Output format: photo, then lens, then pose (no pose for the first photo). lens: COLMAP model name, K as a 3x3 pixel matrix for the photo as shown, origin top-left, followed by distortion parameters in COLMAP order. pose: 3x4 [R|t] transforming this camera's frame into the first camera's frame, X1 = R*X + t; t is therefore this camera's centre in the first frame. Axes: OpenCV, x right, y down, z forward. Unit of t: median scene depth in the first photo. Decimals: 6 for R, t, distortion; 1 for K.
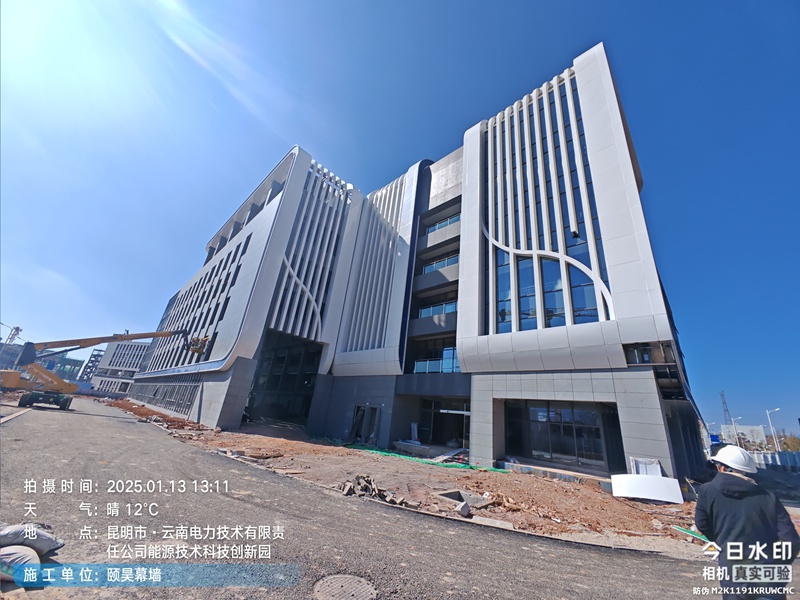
lens RADIAL K [[303.4, 0, 400.0], [0, 303.4, 300.0], [0, 0, 1]] dist [-0.009506, -0.000077]
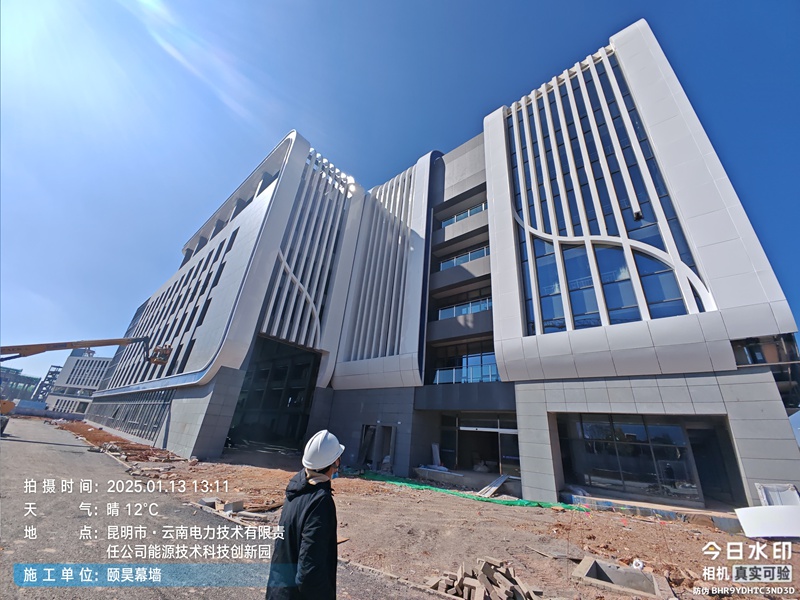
lens RADIAL K [[300.3, 0, 400.0], [0, 300.3, 300.0], [0, 0, 1]] dist [0.005801, -0.009820]
pose [[0.997961, 0.005205, 0.063610, -0.096223], [-0.002107, 0.998813, -0.048661, 0.041478], [-0.063787, 0.048428, 0.996788, 0.135747]]
